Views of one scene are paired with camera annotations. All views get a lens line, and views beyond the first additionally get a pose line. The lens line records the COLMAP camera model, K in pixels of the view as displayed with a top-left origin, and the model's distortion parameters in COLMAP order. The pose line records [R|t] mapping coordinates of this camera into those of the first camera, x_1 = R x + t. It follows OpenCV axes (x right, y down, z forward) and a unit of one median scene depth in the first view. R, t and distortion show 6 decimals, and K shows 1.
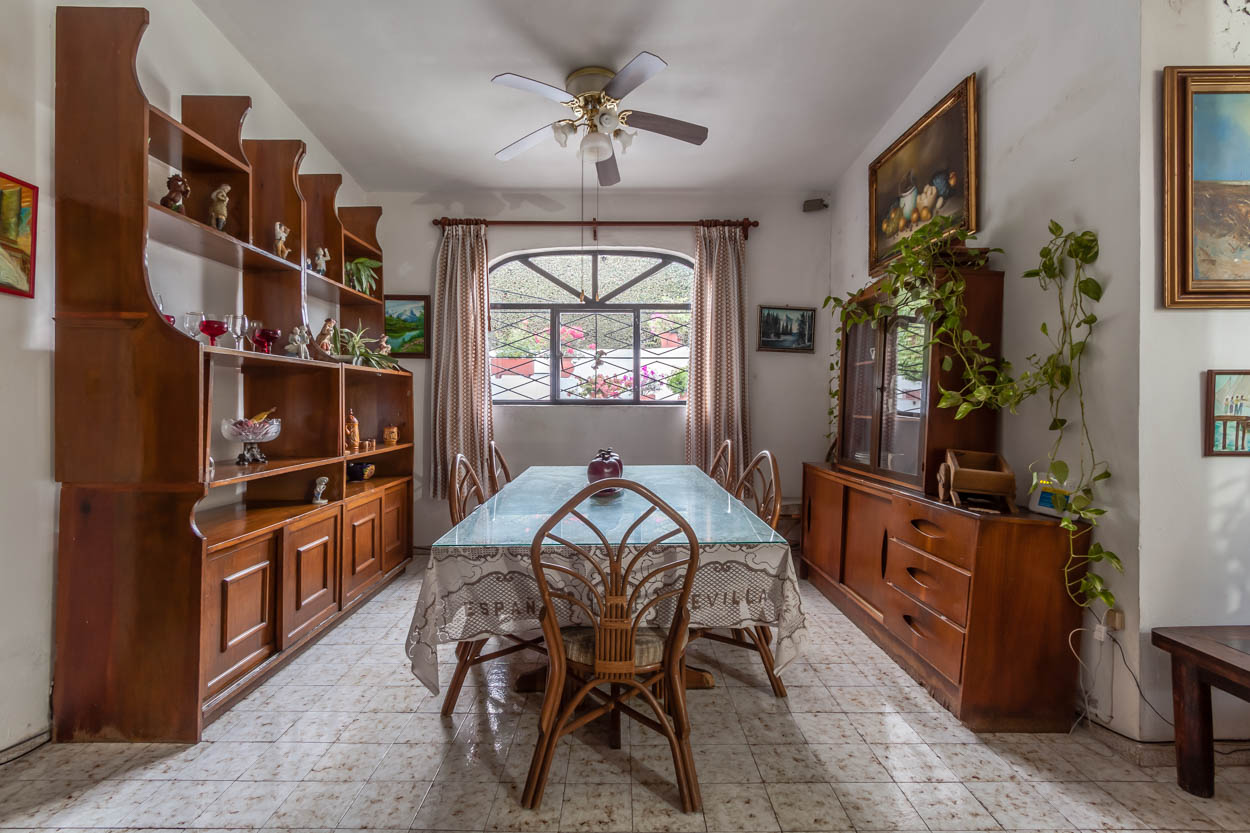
lens RADIAL K [[577.6, 0, 626.3], [0, 577.6, 400.7], [0, 0, 1]] dist [0.002951, -0.001112]
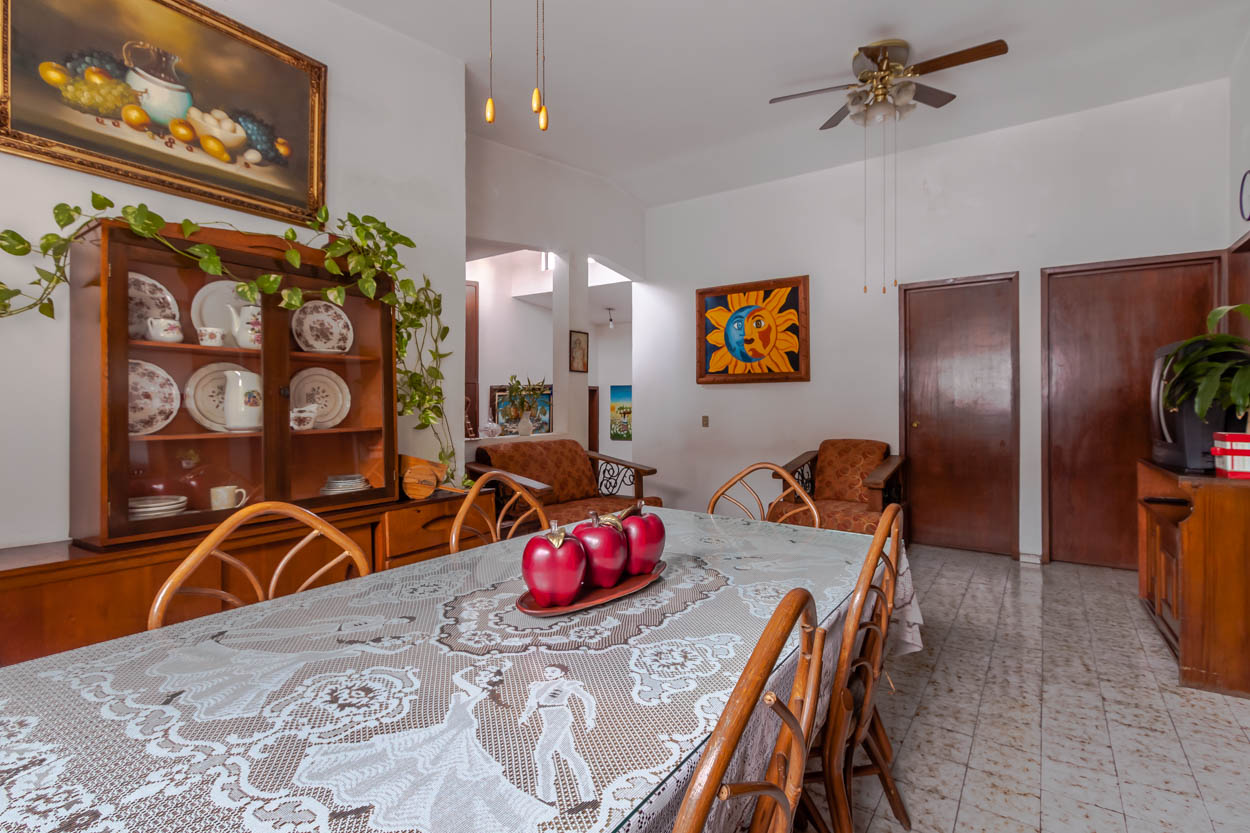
lens RADIAL K [[584.2, 0, 623.0], [0, 584.2, 409.1], [0, 0, 1]] dist [0.001166, -0.001068]
pose [[-0.806945, -0.012315, 0.590498, -0.343584], [-0.006039, 0.999902, 0.012601, -0.012420], [-0.590595, 0.006602, -0.806941, 1.375747]]
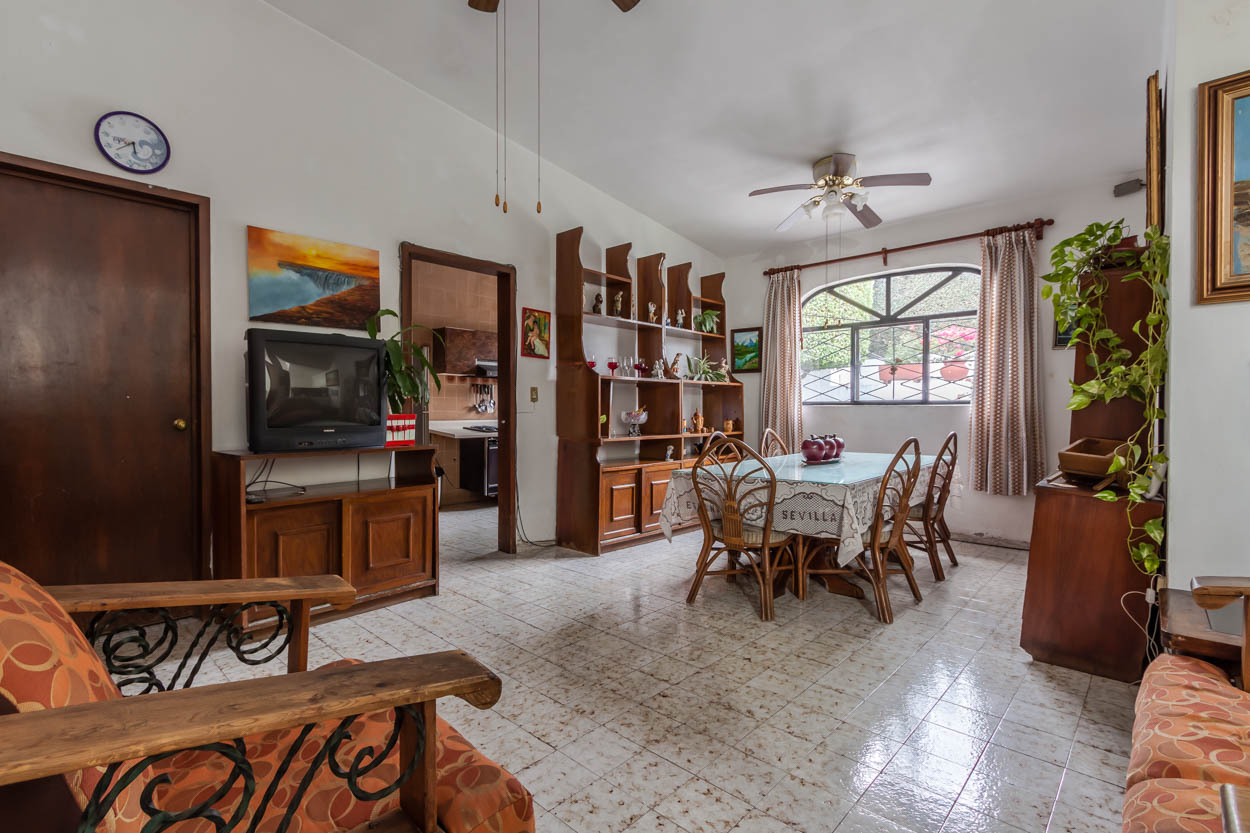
lens RADIAL K [[584.2, 0, 623.0], [0, 584.2, 409.1], [0, 0, 1]] dist [0.001166, -0.001068]
pose [[0.720759, -0.002992, -0.693180, 0.588428], [0.003745, 0.999993, -0.000423, 0.022074], [0.693176, -0.002291, 0.720765, -0.362376]]
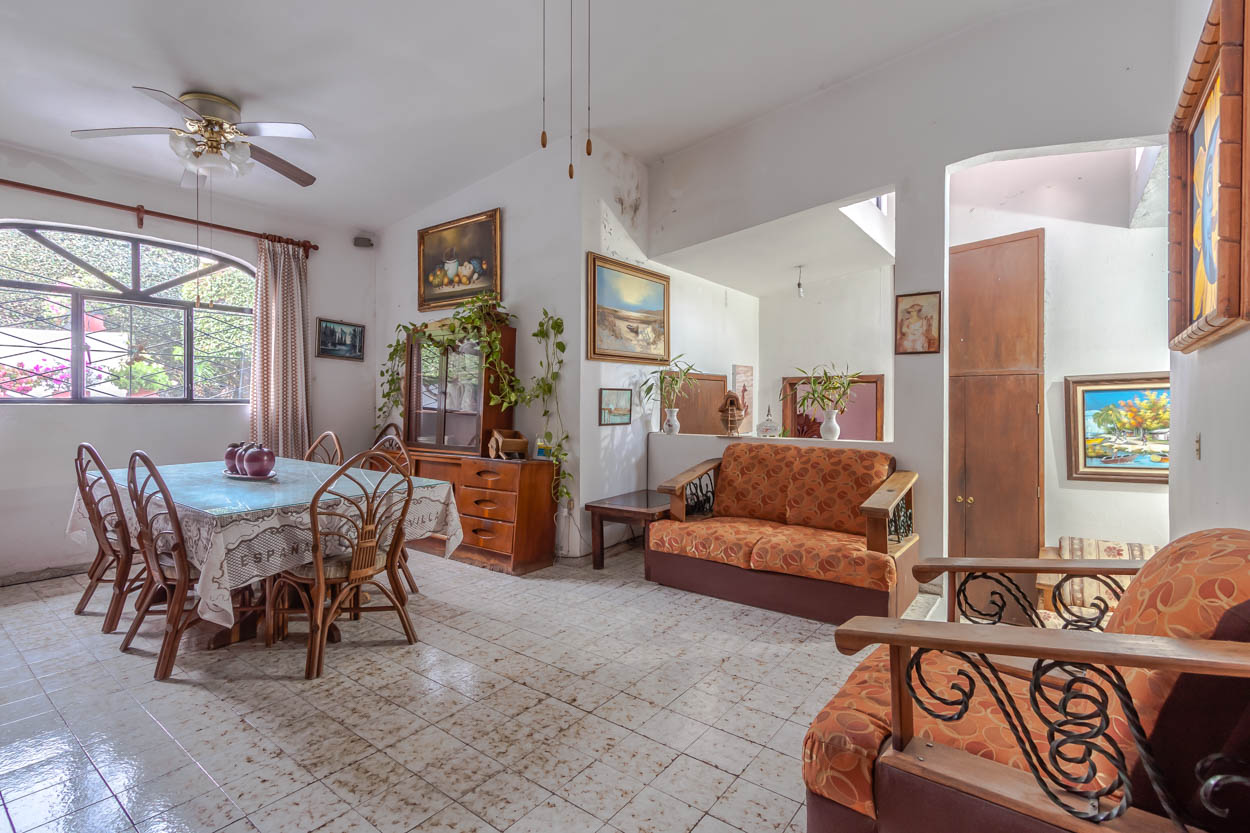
lens RADIAL K [[582.9, 0, 615.1], [0, 582.9, 398.6], [0, 0, 1]] dist [0.002699, -0.000367]
pose [[0.611220, 0.004733, 0.791447, -0.503729], [-0.005353, 0.999984, -0.001846, -0.004934], [-0.791443, -0.003108, 0.611235, -0.292593]]
